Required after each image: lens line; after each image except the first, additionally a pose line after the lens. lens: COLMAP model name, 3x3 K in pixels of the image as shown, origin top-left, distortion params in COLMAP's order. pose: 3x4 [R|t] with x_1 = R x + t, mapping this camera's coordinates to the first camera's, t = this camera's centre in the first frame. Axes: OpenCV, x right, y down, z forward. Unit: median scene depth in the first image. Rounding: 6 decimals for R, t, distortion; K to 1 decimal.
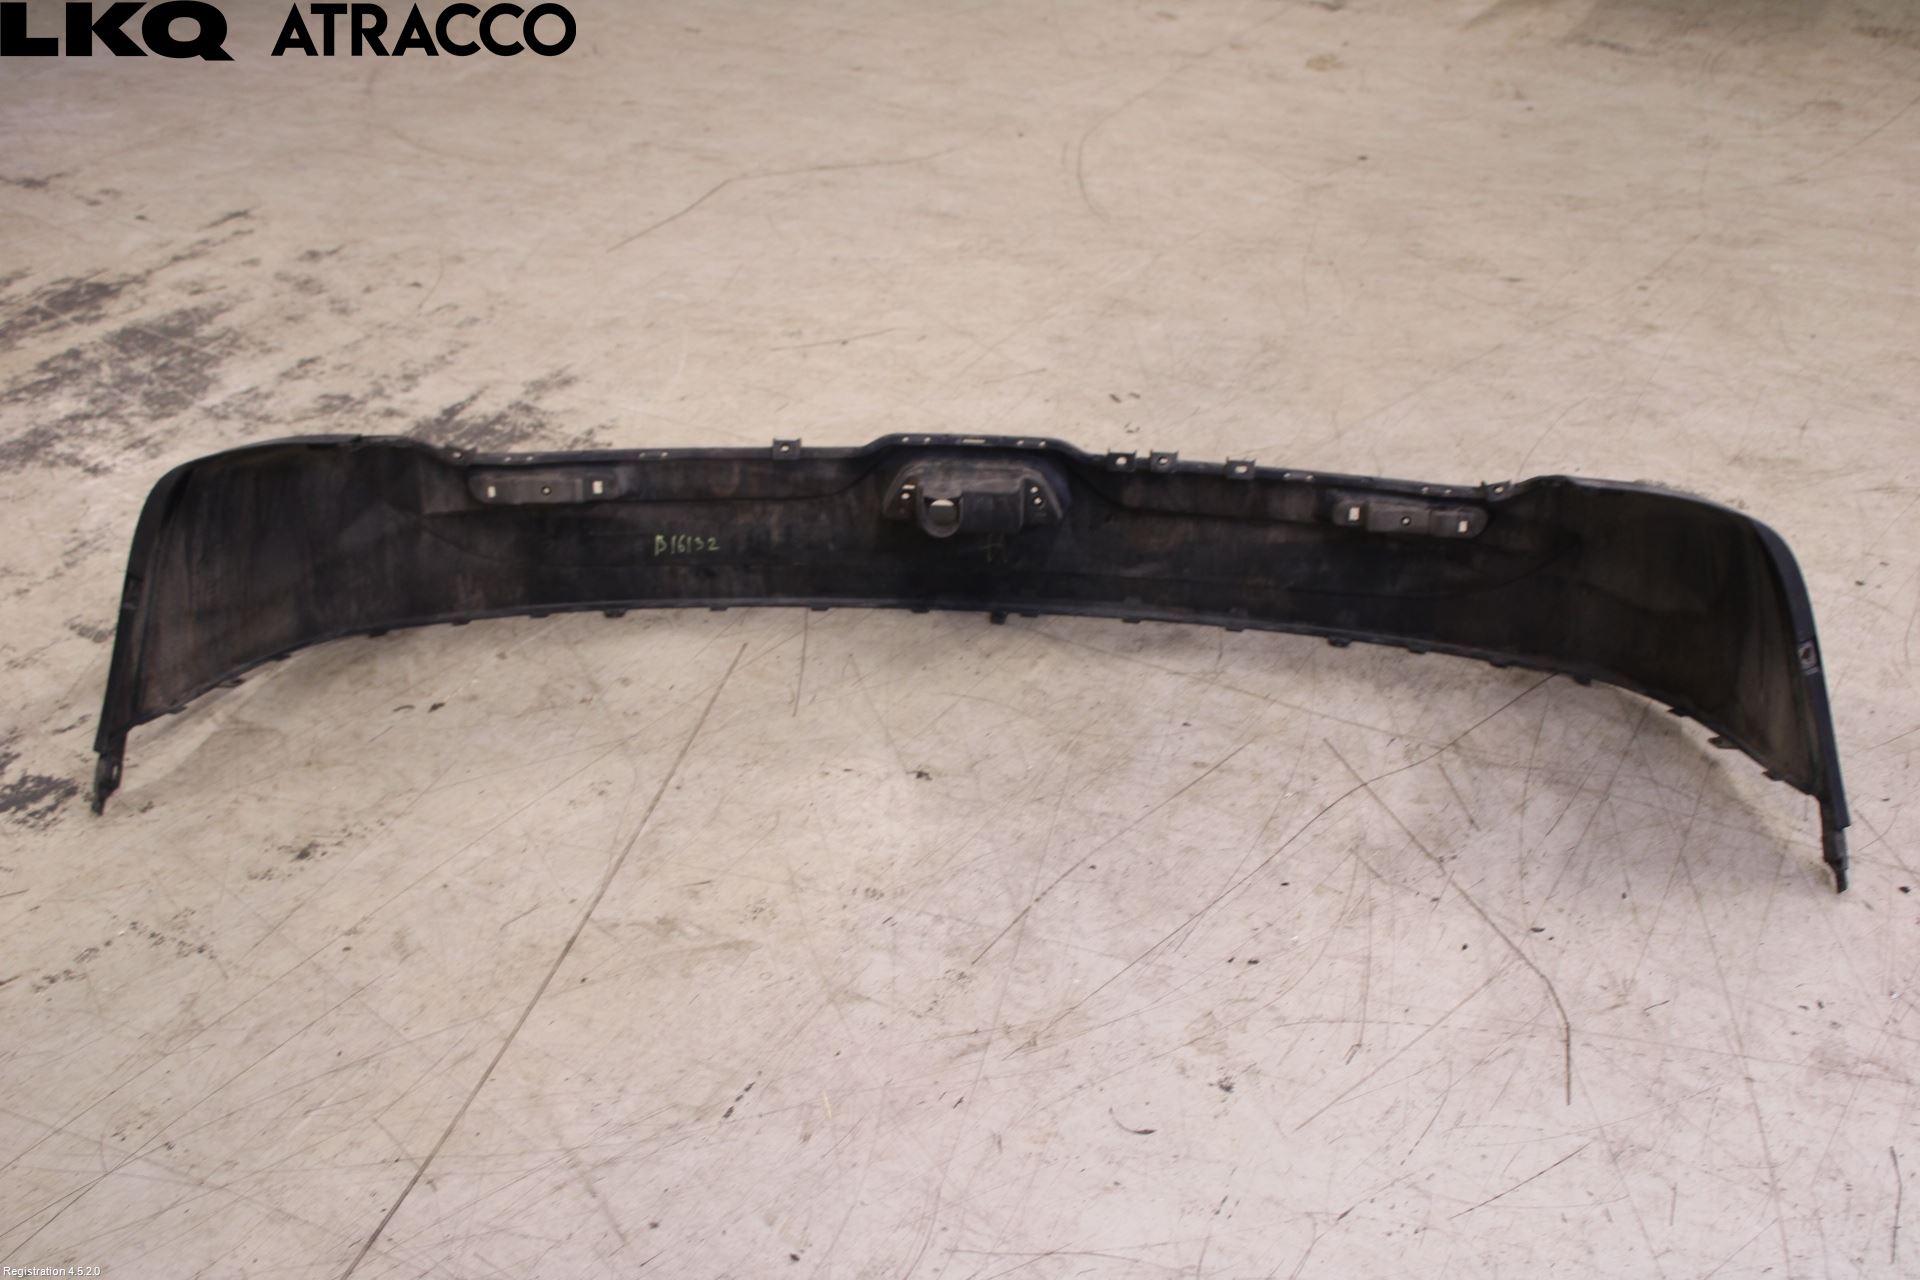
lens RADIAL K [[2163.1, 0, 960.0], [0, 2163.1, 640.0], [0, 0, 1]] dist [-0.118019, 0.174249]
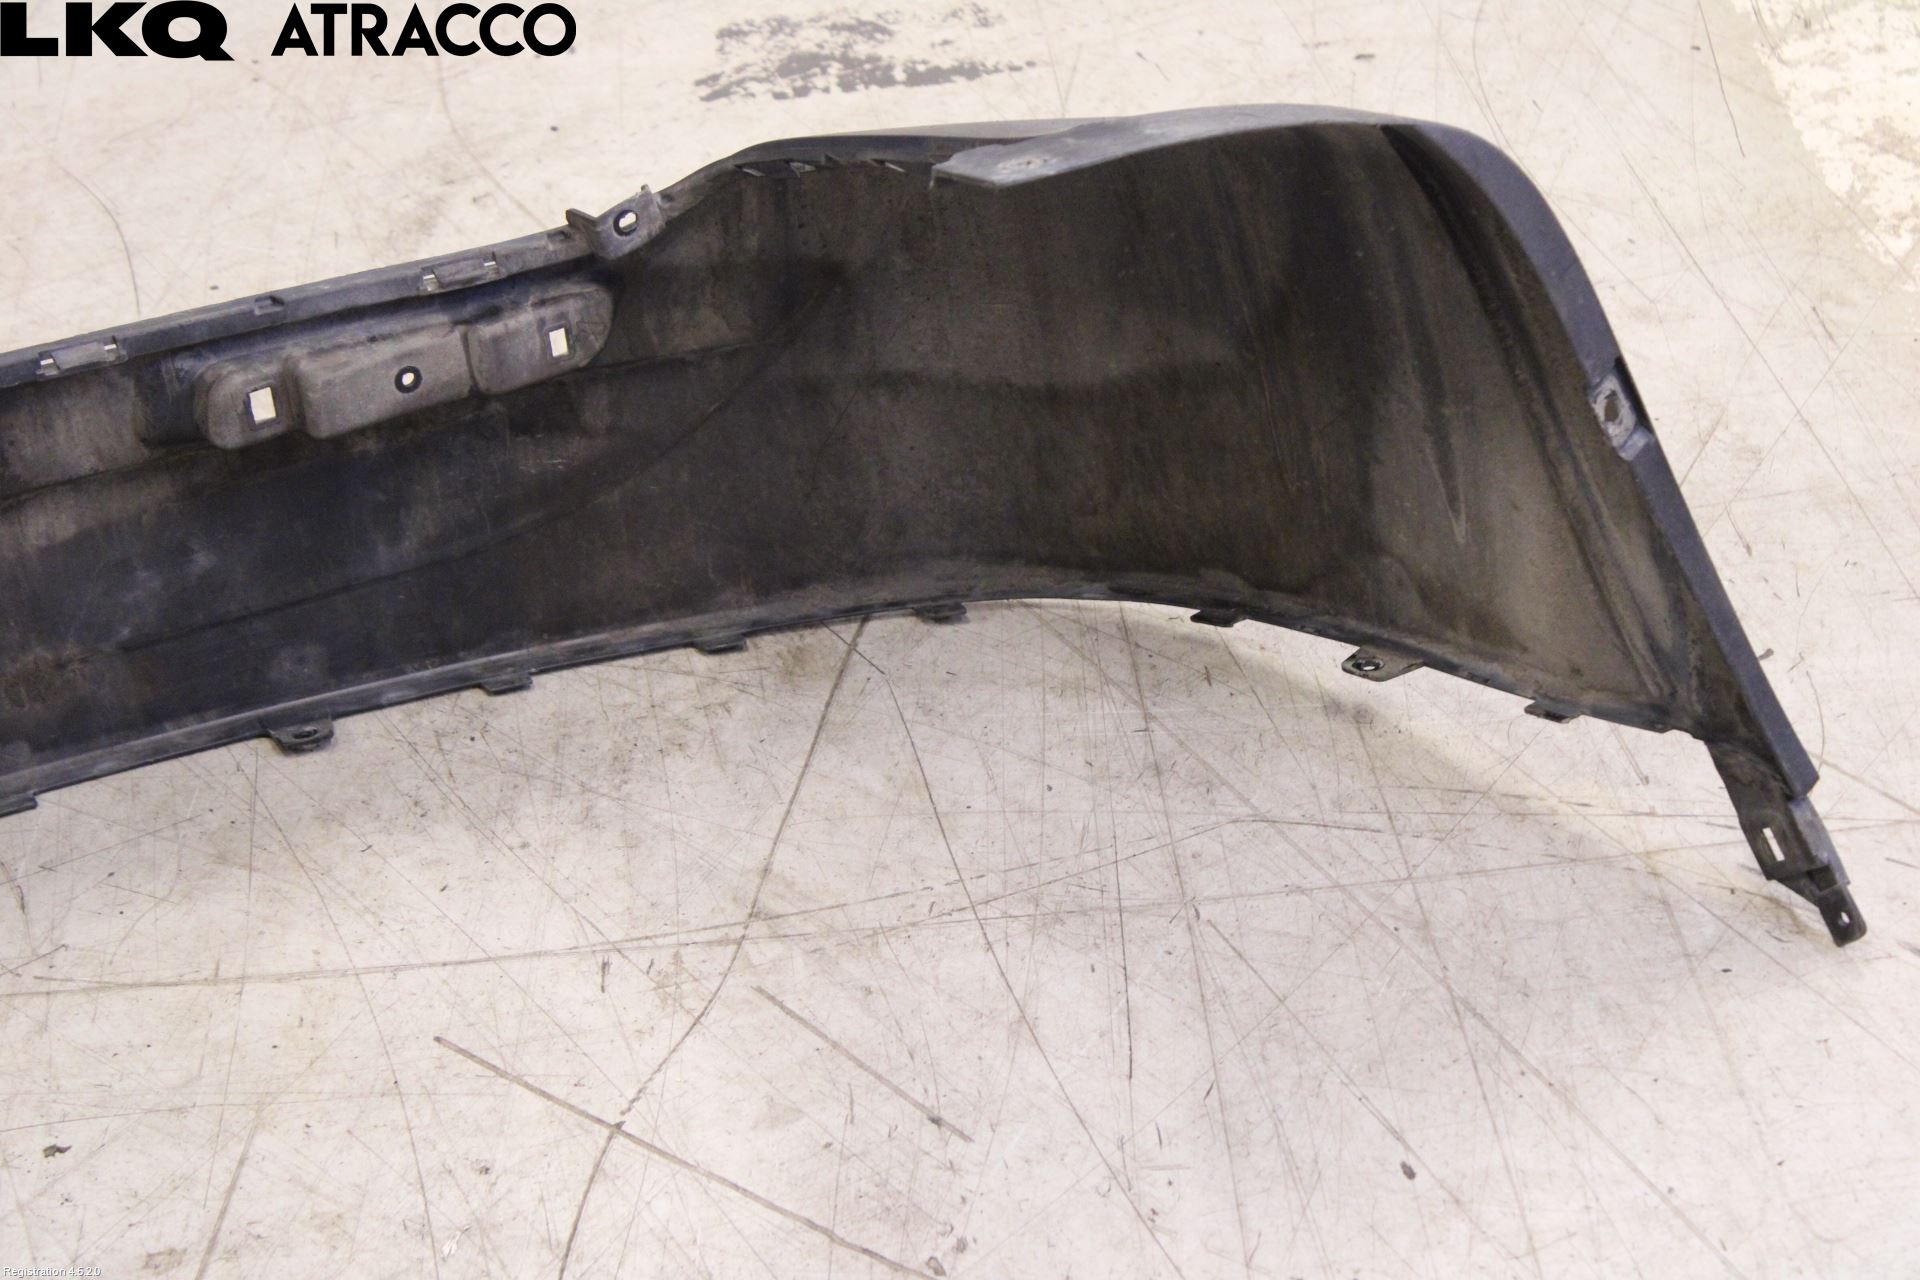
lens RADIAL K [[4484.9, 0, 960.0], [0, 4484.9, 640.0], [0, 0, 1]] dist [0.072510, 0.178285]
pose [[0.830576, -0.354062, 0.429864, -0.053818], [0.318631, 0.935183, 0.154619, -0.098853], [-0.456746, 0.008545, 0.889556, 0.281341]]
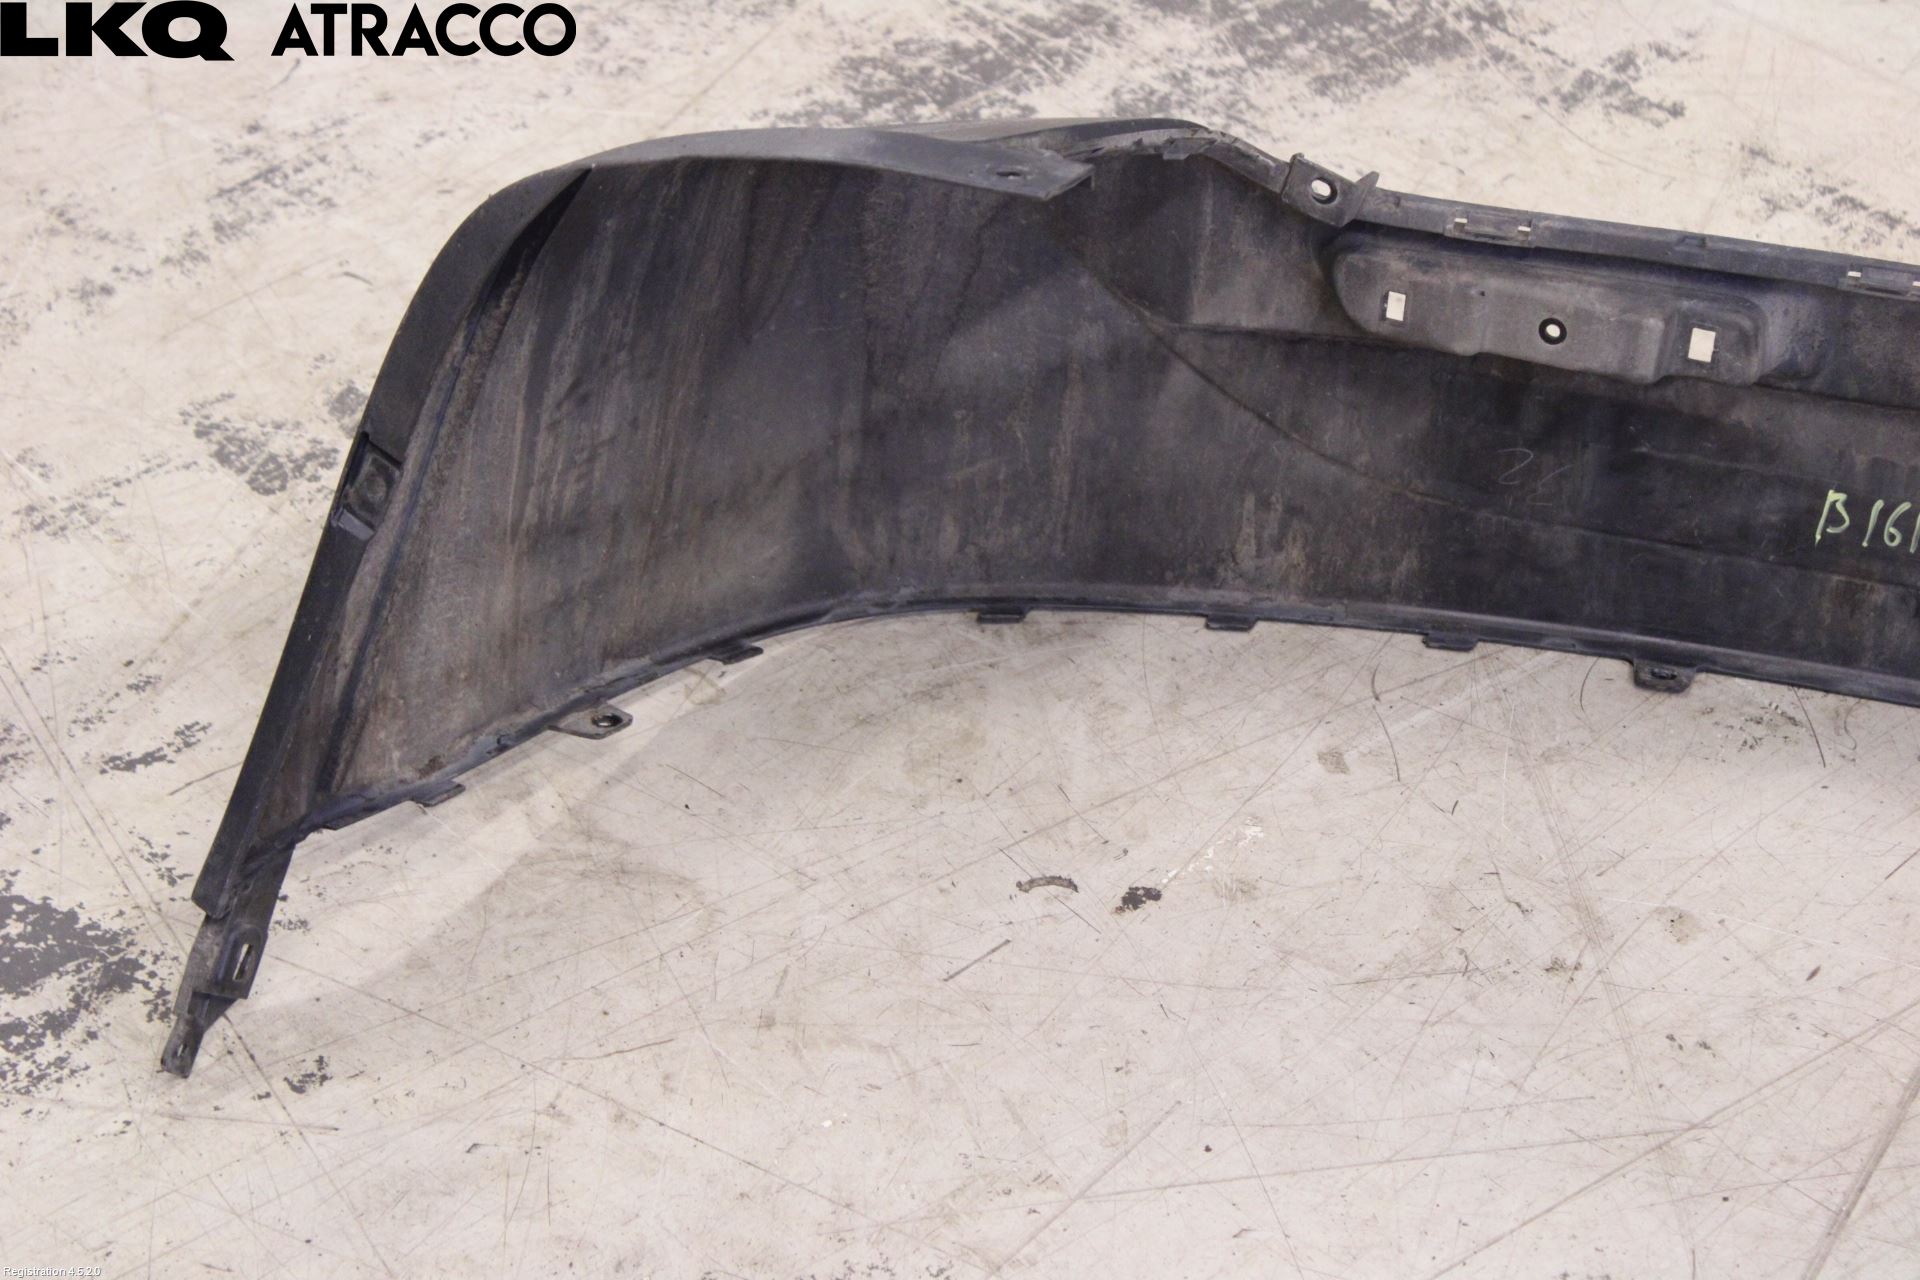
lens RADIAL K [[4484.9, 0, 960.0], [0, 4484.9, 640.0], [0, 0, 1]] dist [0.072510, 0.178285]
pose [[0.956804, 0.196406, -0.214363, -0.119747], [-0.172088, 0.976870, 0.126931, -0.096472], [0.234335, -0.084558, 0.968472, 0.278925]]
